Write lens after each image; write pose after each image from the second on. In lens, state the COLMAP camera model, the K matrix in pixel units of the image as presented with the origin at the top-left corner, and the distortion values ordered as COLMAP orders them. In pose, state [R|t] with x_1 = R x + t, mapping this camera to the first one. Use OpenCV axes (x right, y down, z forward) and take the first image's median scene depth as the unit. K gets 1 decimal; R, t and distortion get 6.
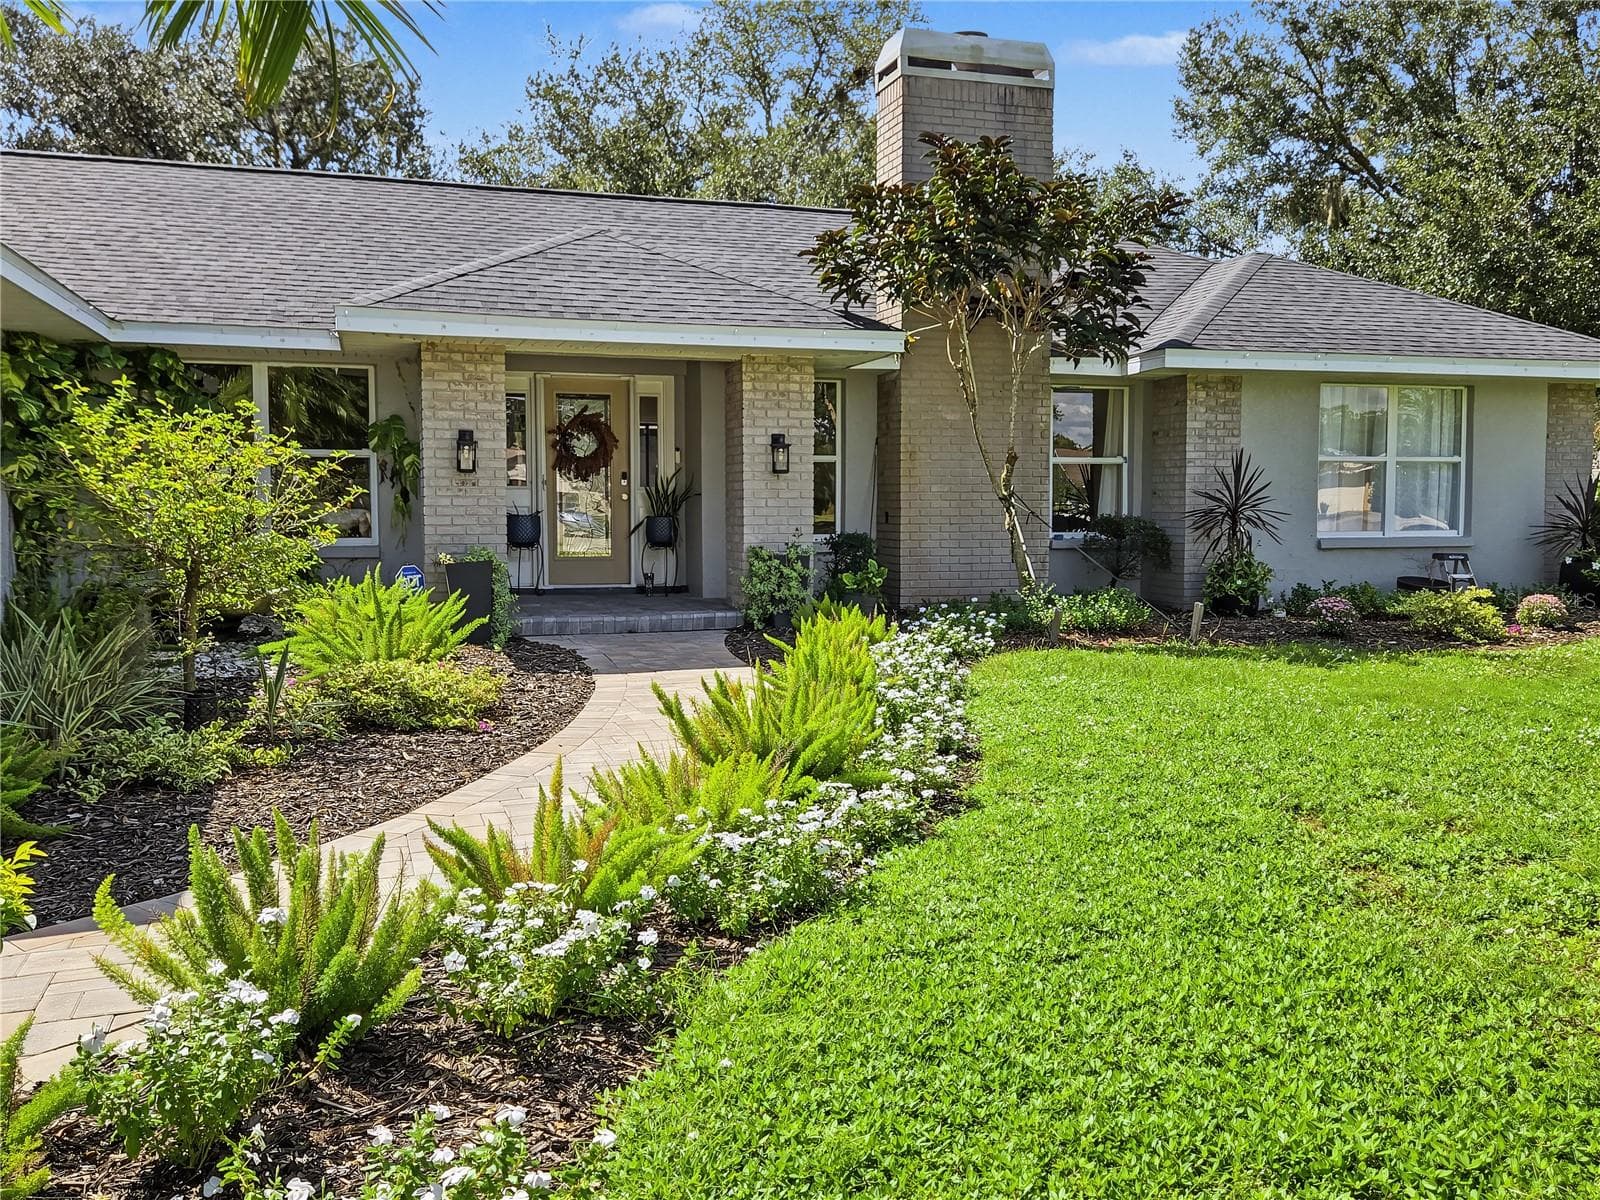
lens RADIAL K [[1458.8, 0, 819.7], [0, 1458.8, 596.7], [0, 0, 1]] dist [0.041730, -0.009639]
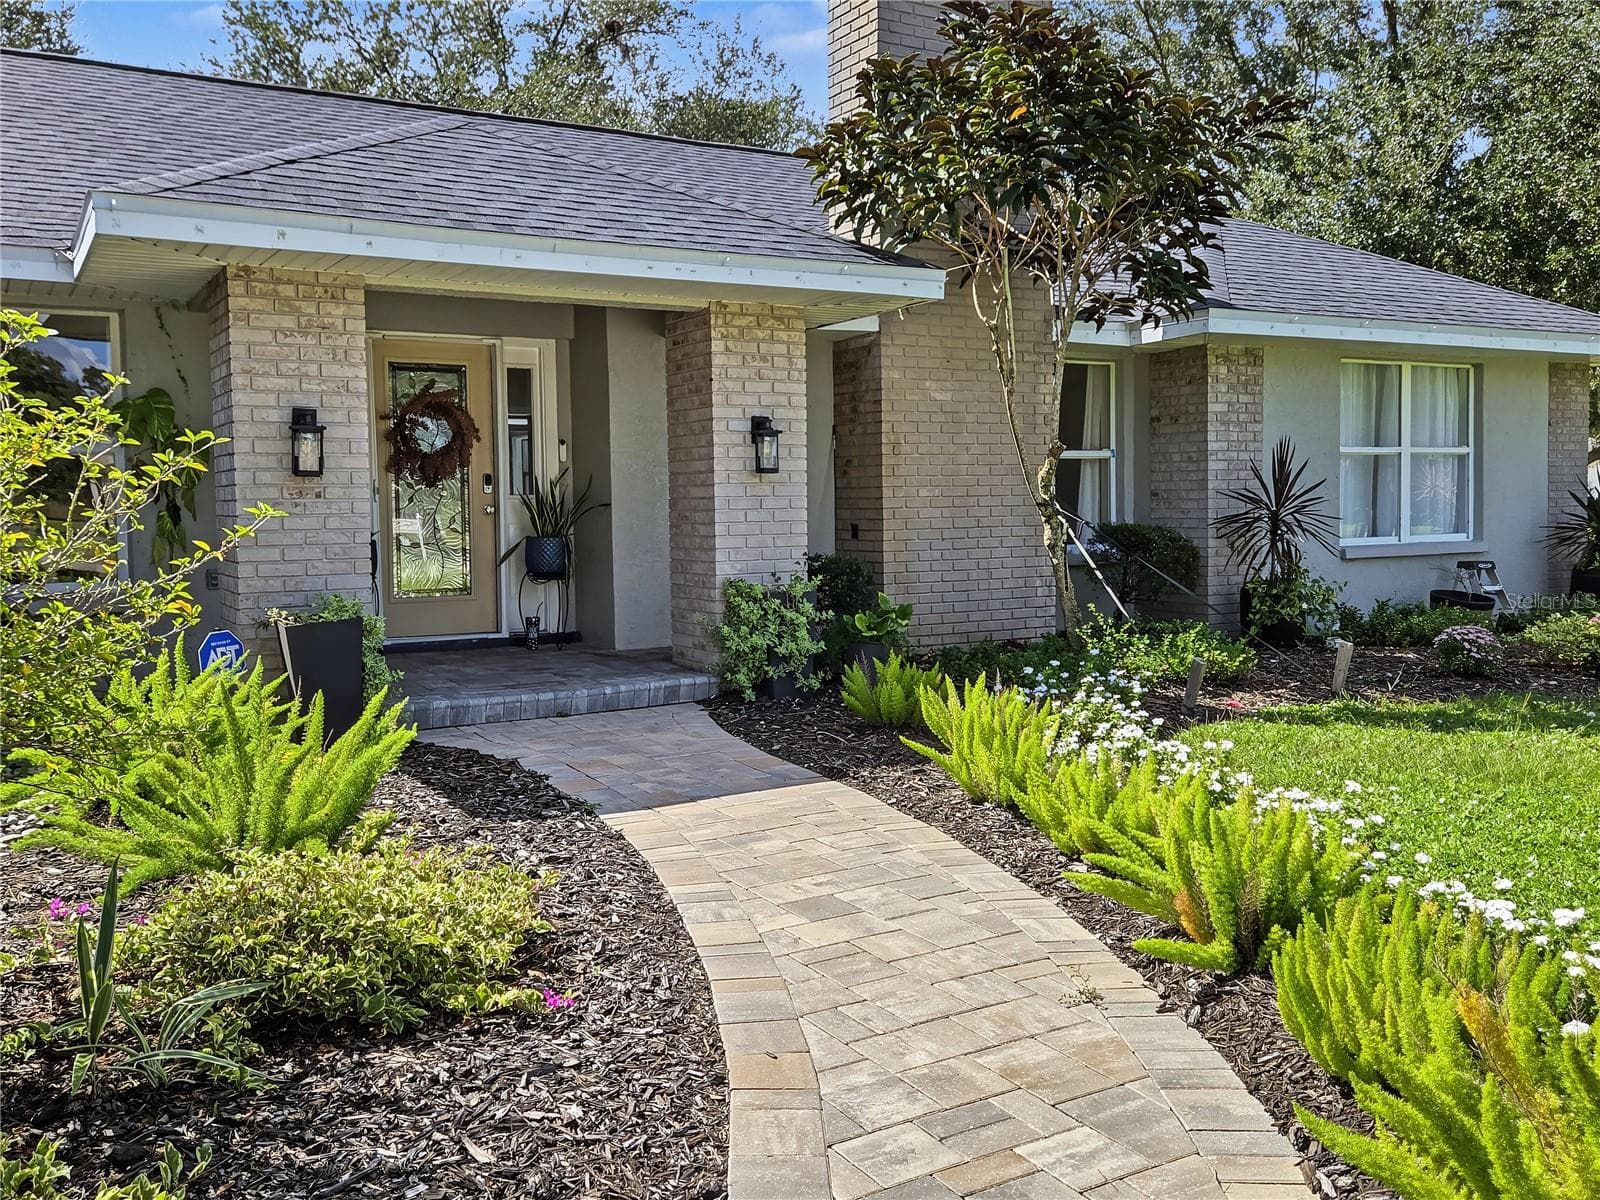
lens RADIAL K [[1440.7, 0, 794.8], [0, 1440.7, 556.2], [0, 0, 1]] dist [0.067029, -0.096145]
pose [[0.976239, -0.022845, 0.215491, -0.142856], [0.029256, 0.999218, -0.026606, -0.023432], [-0.214714, 0.032278, 0.976143, 0.293340]]
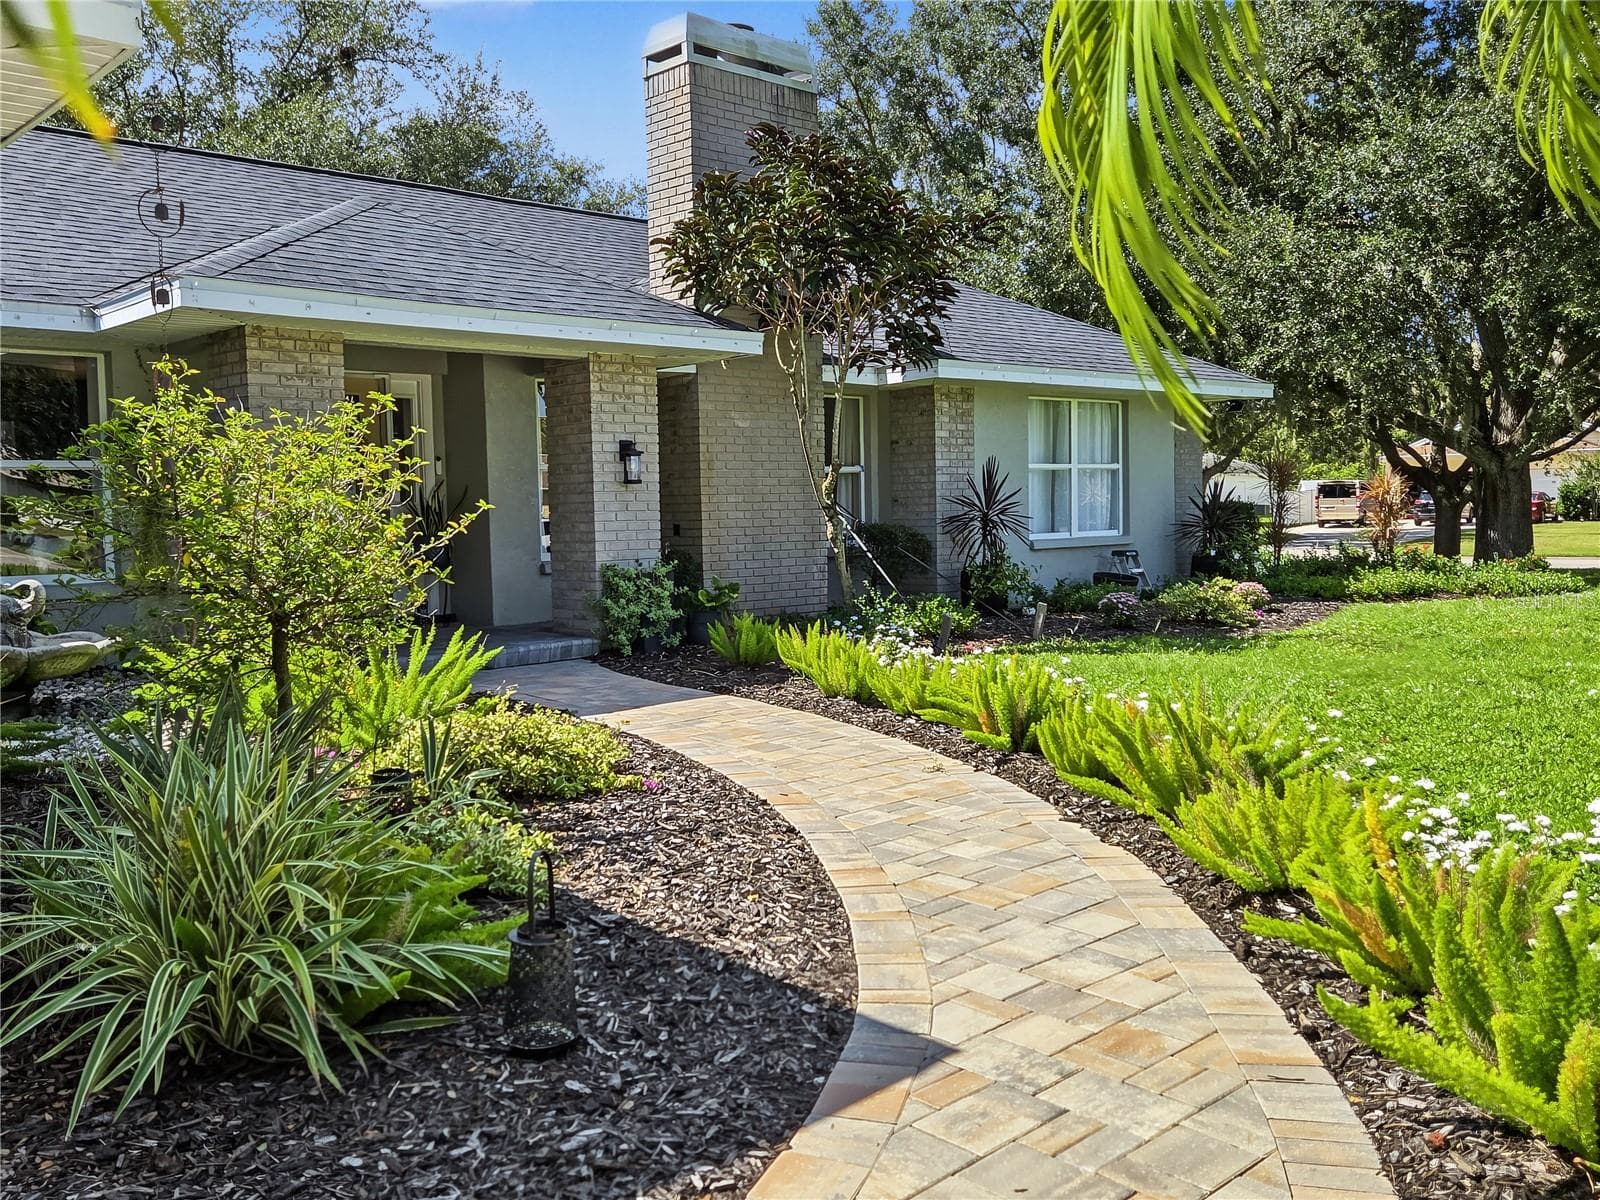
lens RADIAL K [[1458.8, 0, 819.7], [0, 1458.8, 596.7], [0, 0, 1]] dist [0.041730, -0.009639]
pose [[0.899128, -0.045652, 0.435298, -0.283933], [0.050197, 0.998739, 0.001058, -0.008021], [-0.434798, 0.020899, 0.900286, 0.114938]]
